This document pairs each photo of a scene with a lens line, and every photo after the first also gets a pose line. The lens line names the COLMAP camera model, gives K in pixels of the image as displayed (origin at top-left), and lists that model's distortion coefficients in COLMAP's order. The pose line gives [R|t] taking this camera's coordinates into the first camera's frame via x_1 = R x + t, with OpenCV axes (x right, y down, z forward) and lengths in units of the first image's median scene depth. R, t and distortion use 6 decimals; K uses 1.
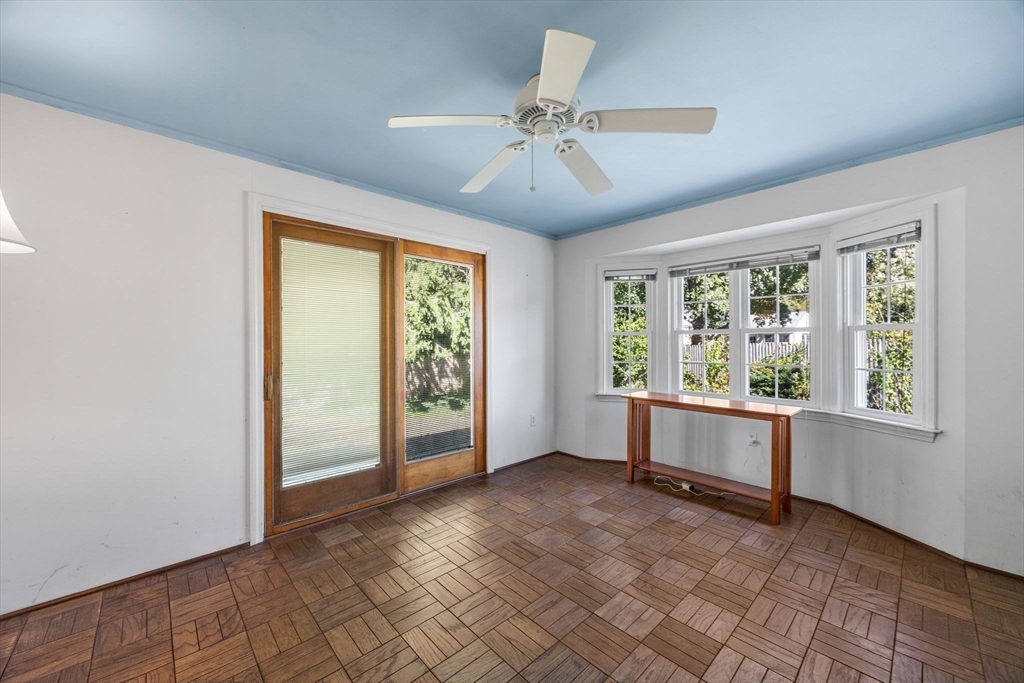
lens RADIAL K [[390.5, 0, 508.6], [0, 390.5, 343.2], [0, 0, 1]] dist [-0.000648, -0.000020]
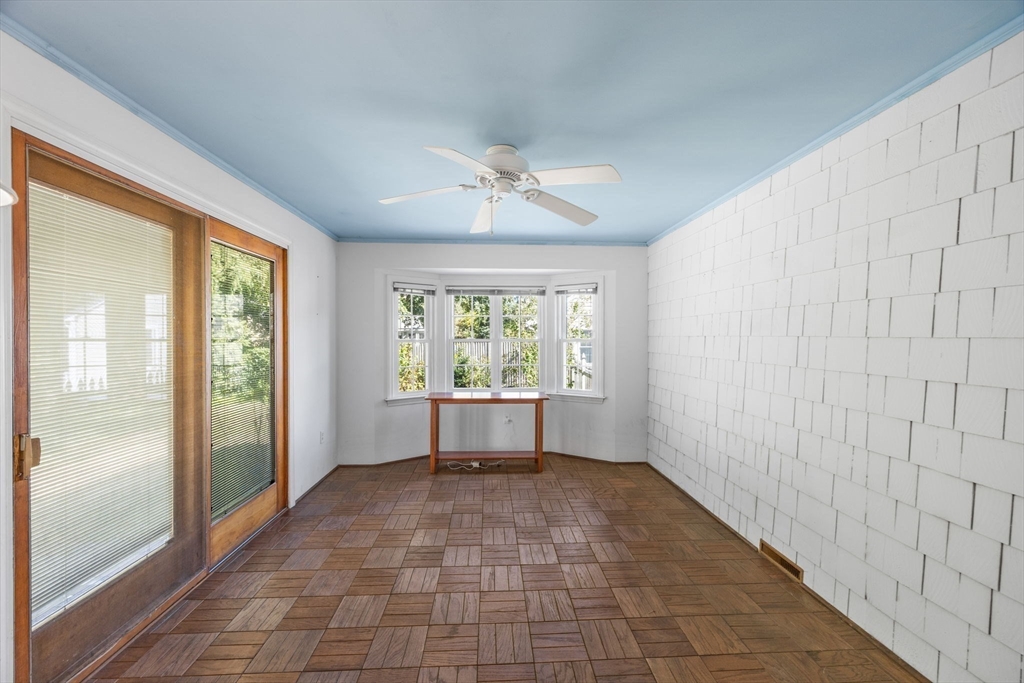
lens RADIAL K [[390.5, 0, 508.6], [0, 390.5, 343.2], [0, 0, 1]] dist [-0.000648, -0.000020]
pose [[0.643626, -0.006733, 0.765311, -0.445165], [-0.000903, 0.999954, 0.009556, -0.037682], [-0.765340, -0.006842, 0.643590, 0.104901]]
